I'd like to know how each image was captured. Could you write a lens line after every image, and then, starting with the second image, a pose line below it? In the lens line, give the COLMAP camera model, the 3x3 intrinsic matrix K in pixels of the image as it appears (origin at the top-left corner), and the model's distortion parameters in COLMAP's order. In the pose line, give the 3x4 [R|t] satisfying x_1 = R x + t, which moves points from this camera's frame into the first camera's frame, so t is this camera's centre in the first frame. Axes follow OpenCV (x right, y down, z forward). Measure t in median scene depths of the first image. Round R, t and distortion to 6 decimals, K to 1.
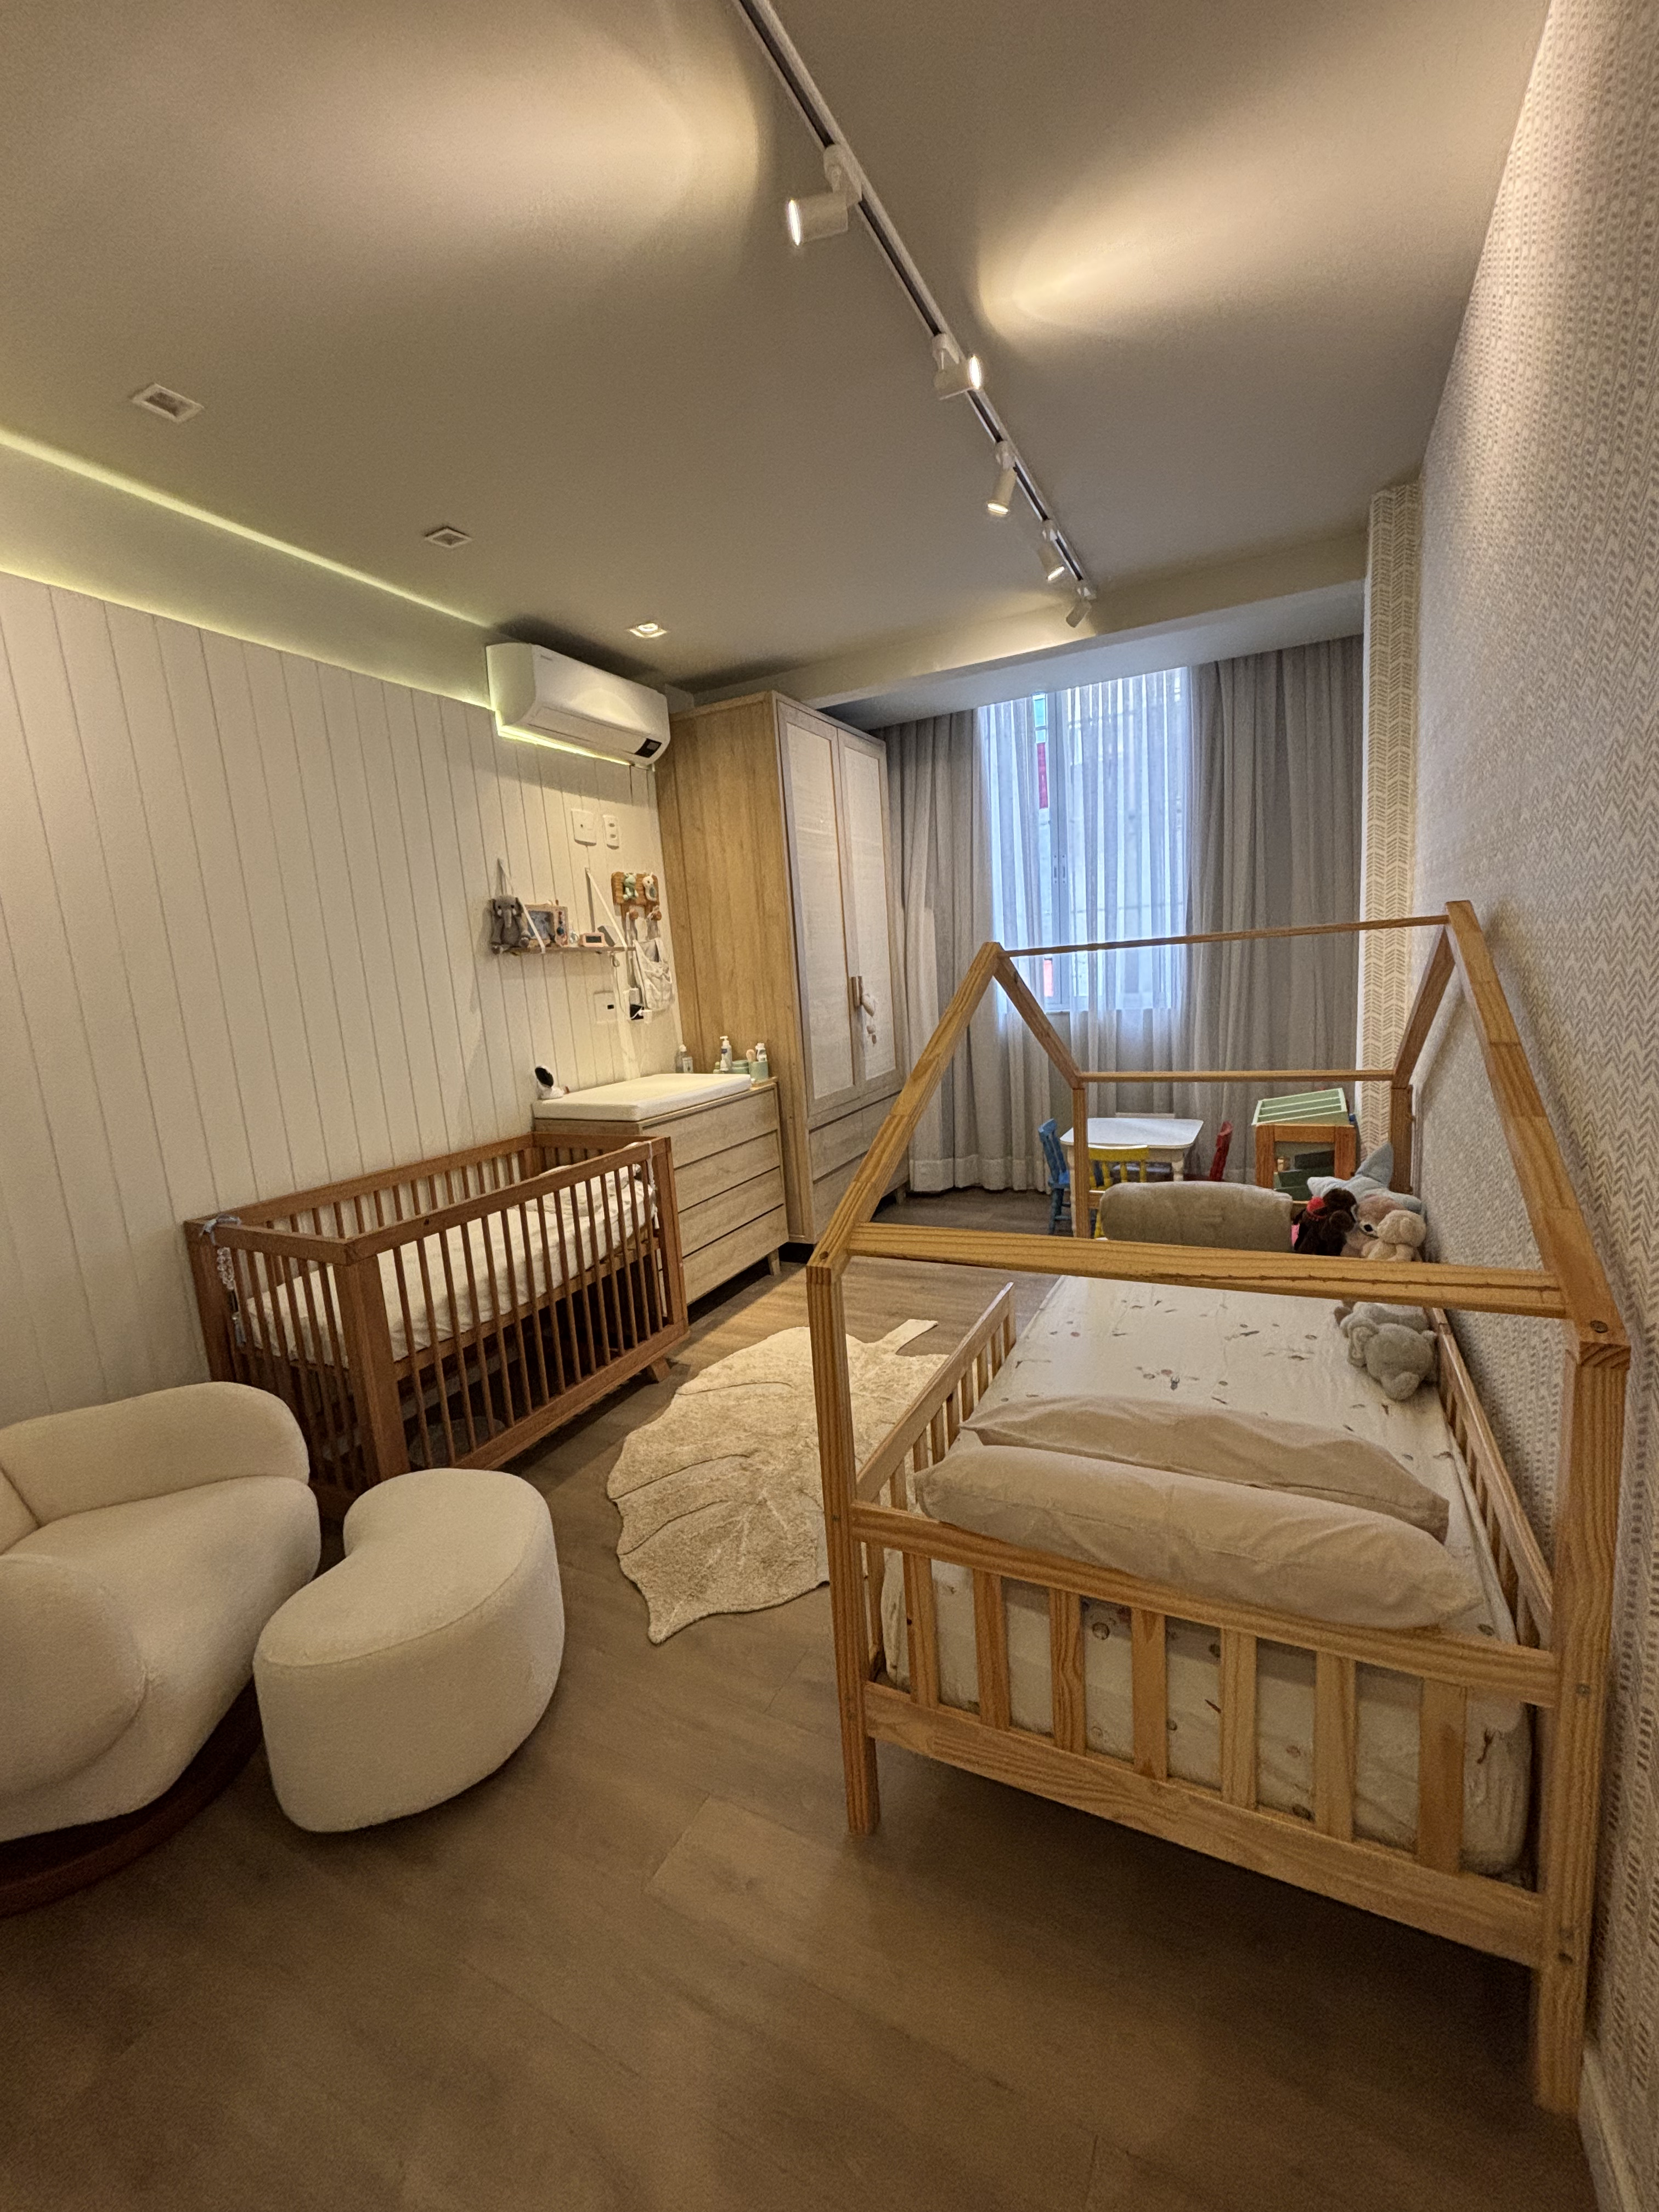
lens RADIAL K [[898.9, 0, 839.7], [0, 898.9, 1109.6], [0, 0, 1]] dist [0.000237, -0.000469]
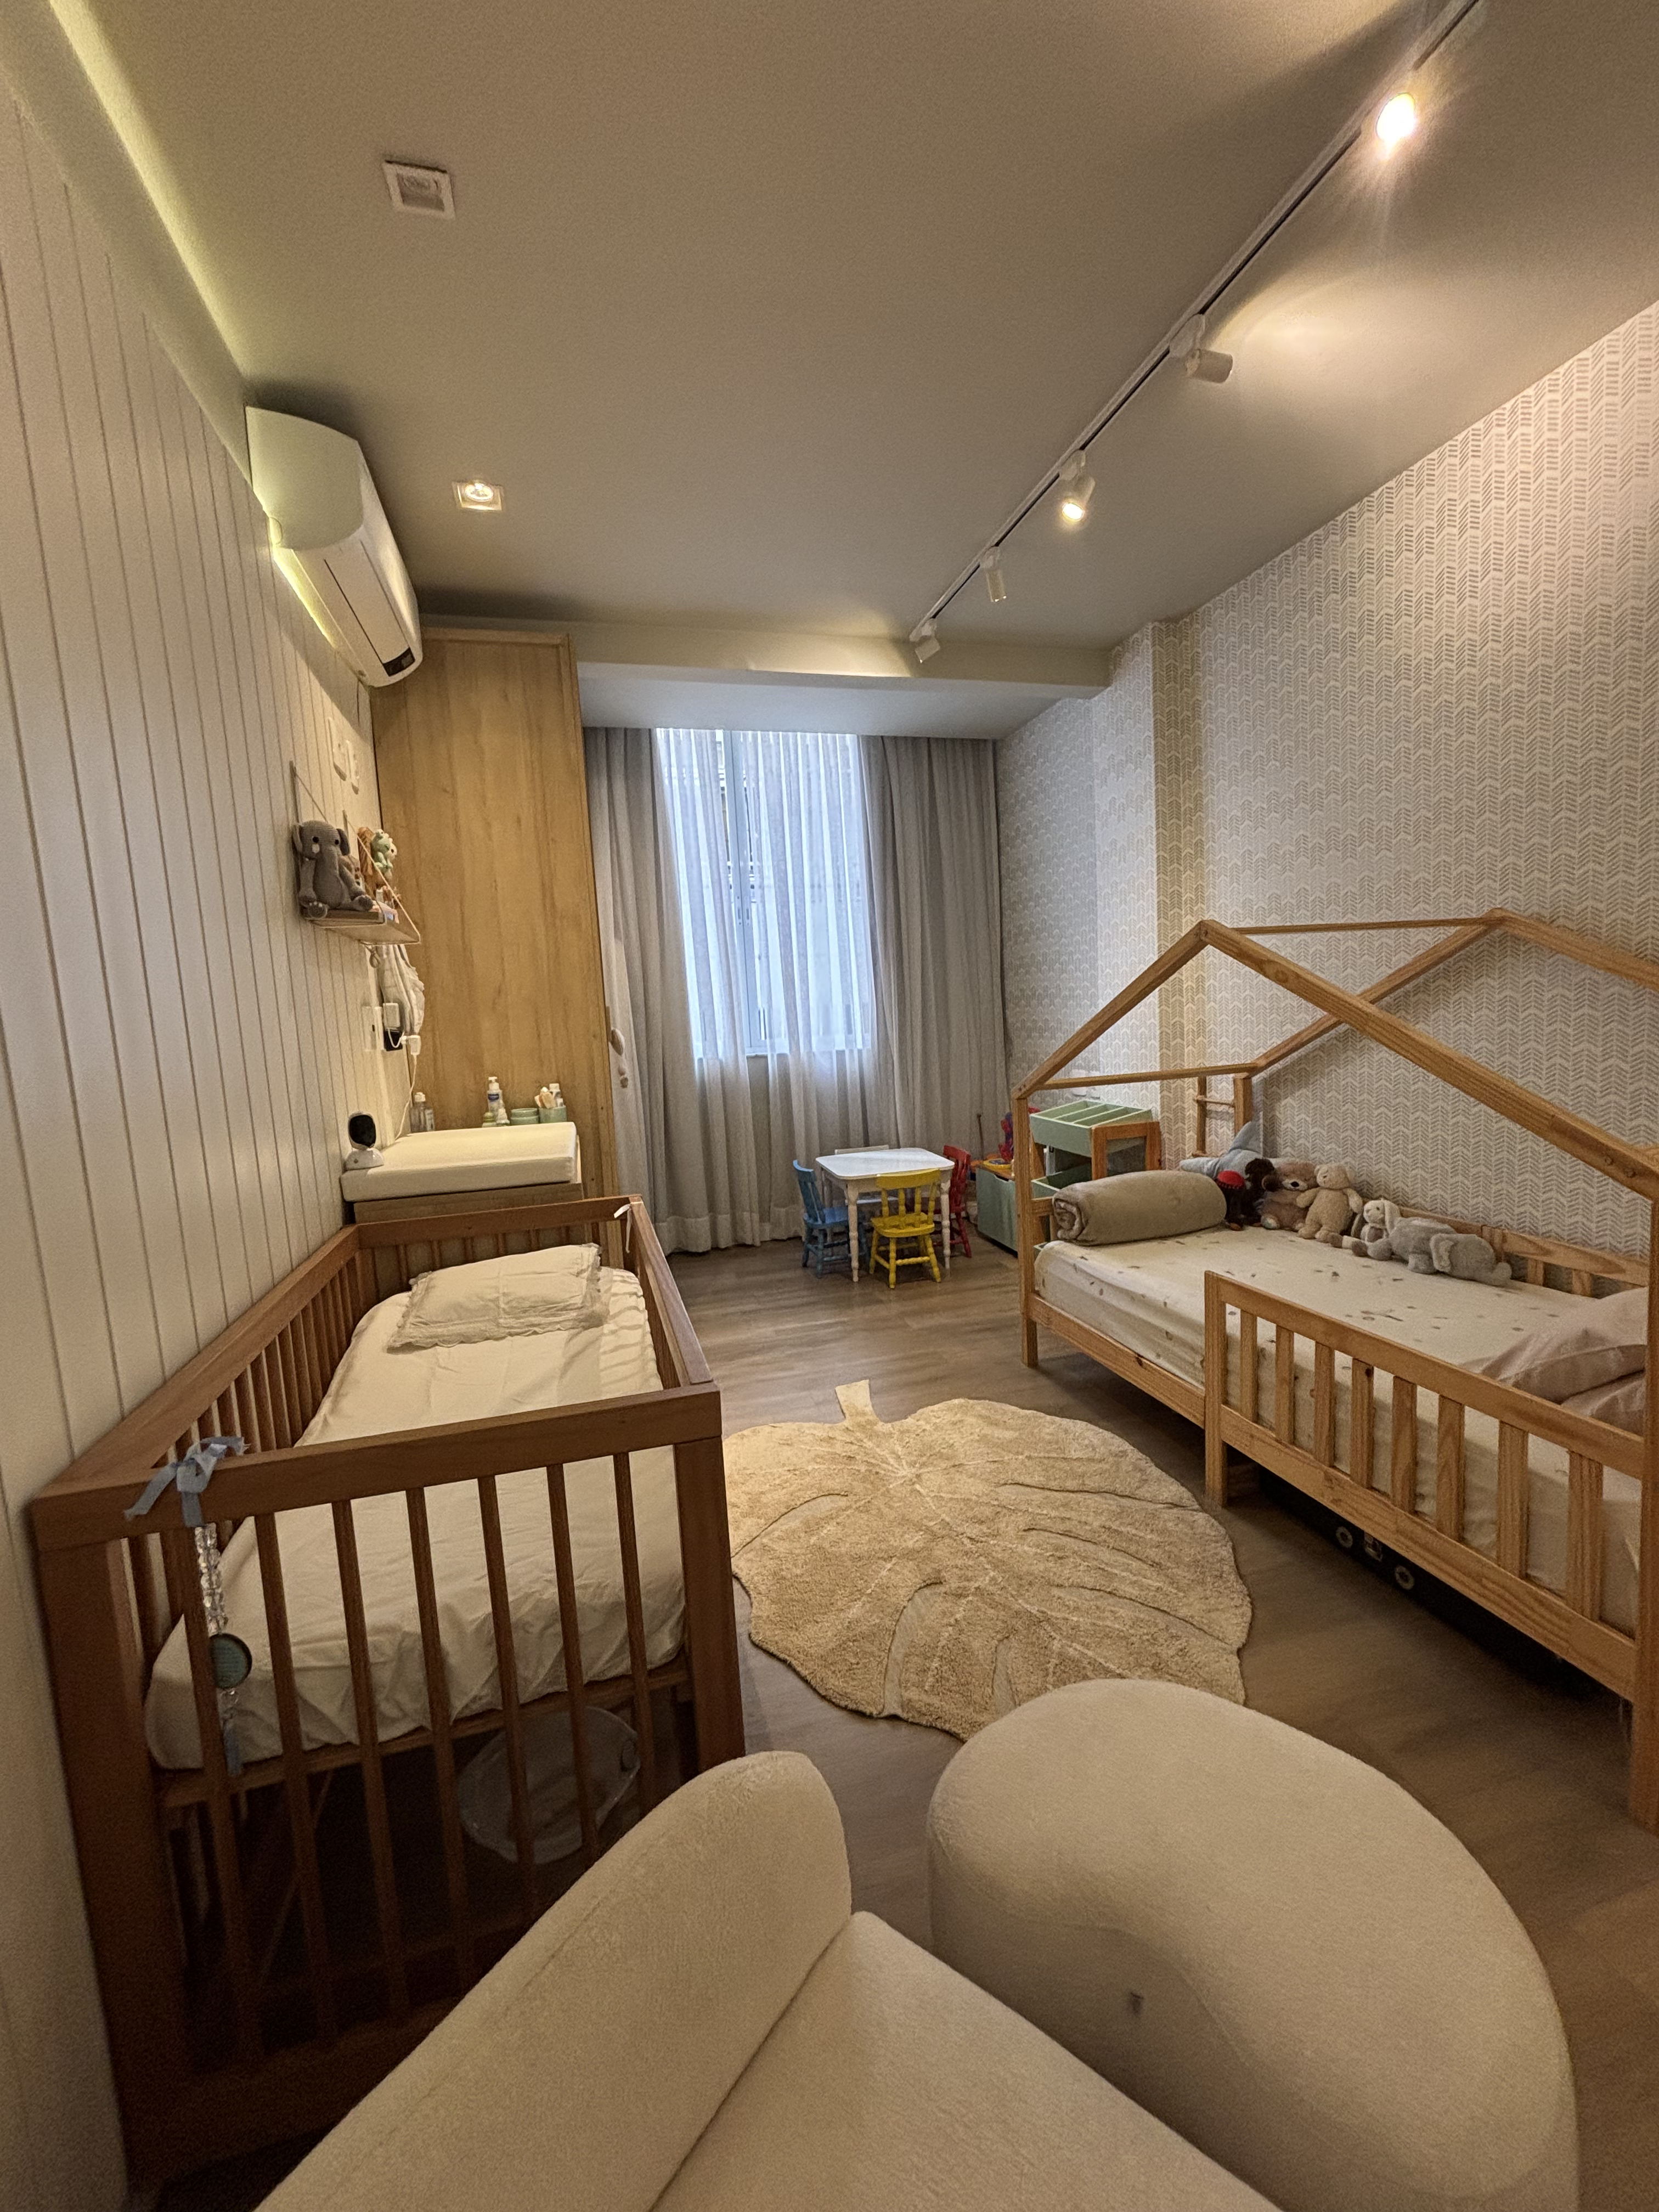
lens RADIAL K [[898.9, 0, 836.5], [0, 898.9, 1104.6], [0, 0, 1]] dist [0.000237, -0.000469]
pose [[0.738518, -0.043052, 0.672858, -0.425027], [0.112024, 0.991923, -0.059488, 0.015112], [-0.664862, 0.119309, 0.737376, 0.293325]]
